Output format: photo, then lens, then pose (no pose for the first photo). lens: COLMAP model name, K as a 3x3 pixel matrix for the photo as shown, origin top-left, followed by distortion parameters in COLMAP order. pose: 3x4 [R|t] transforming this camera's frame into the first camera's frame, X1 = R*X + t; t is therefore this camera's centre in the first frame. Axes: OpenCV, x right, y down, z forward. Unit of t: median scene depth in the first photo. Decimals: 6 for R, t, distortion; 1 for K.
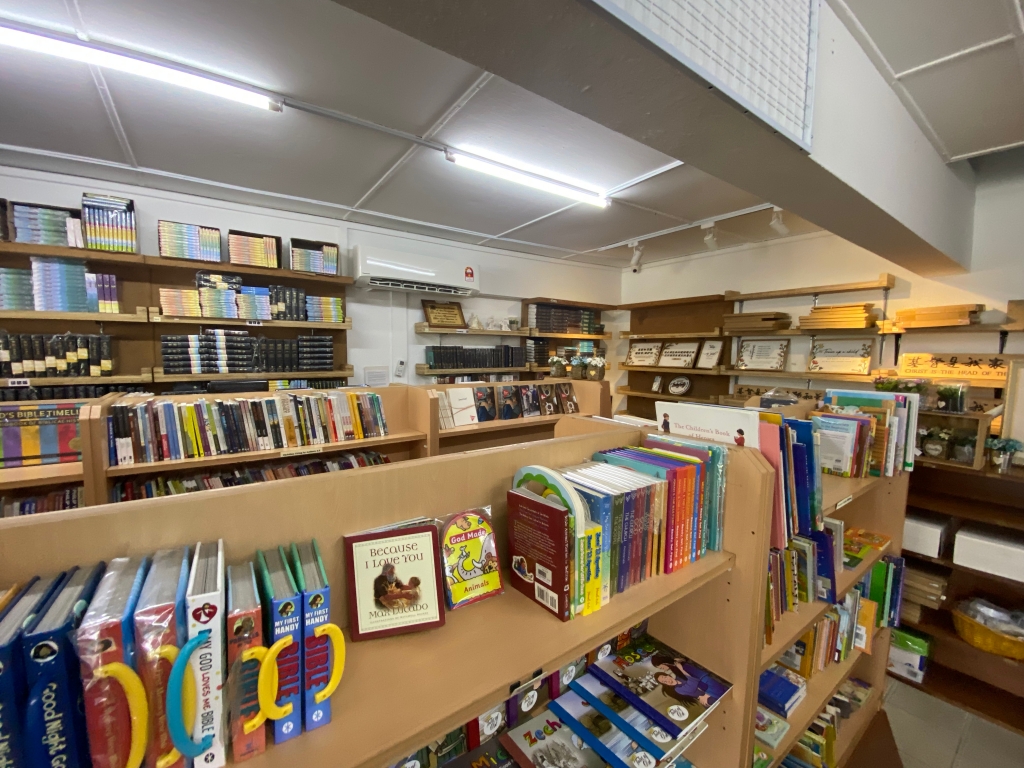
lens RADIAL K [[412.8, 0, 510.3], [0, 412.8, 390.1], [0, 0, 1]] dist [0.009022, -0.015335]
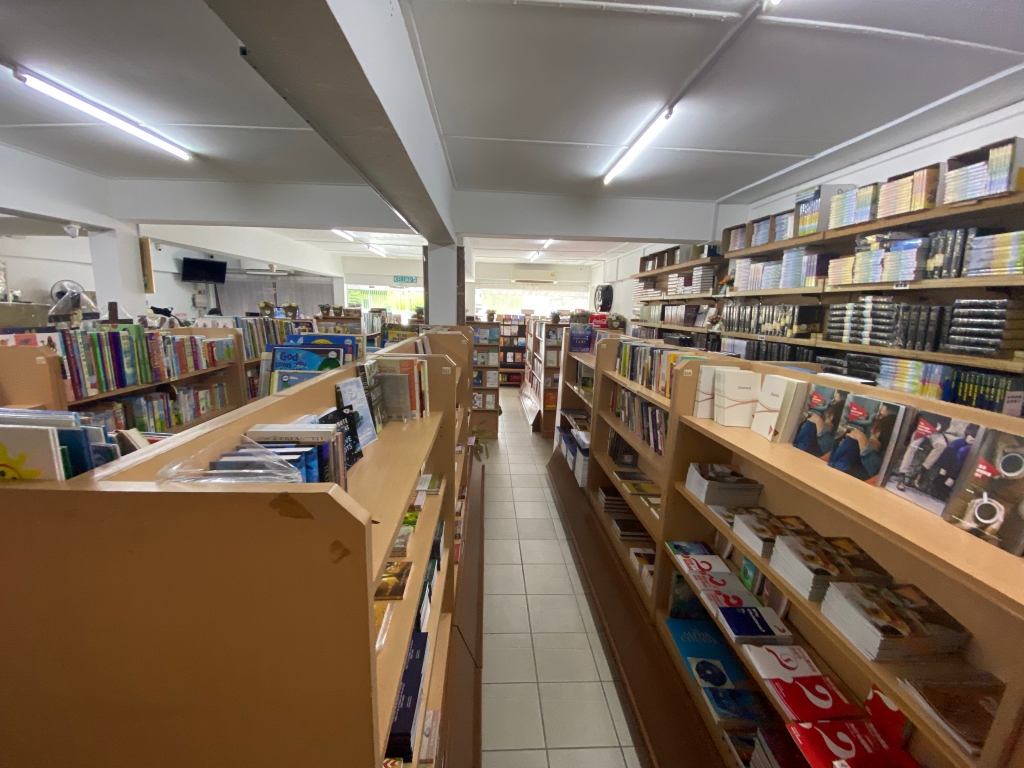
lens RADIAL K [[412.8, 0, 510.2], [0, 412.8, 388.2], [0, 0, 1]] dist [0.009022, -0.015335]
pose [[-0.539389, 0.136268, -0.830957, 0.513371], [-0.110368, 0.966865, 0.230197, -0.073131], [0.834792, 0.215877, -0.506477, 0.861243]]
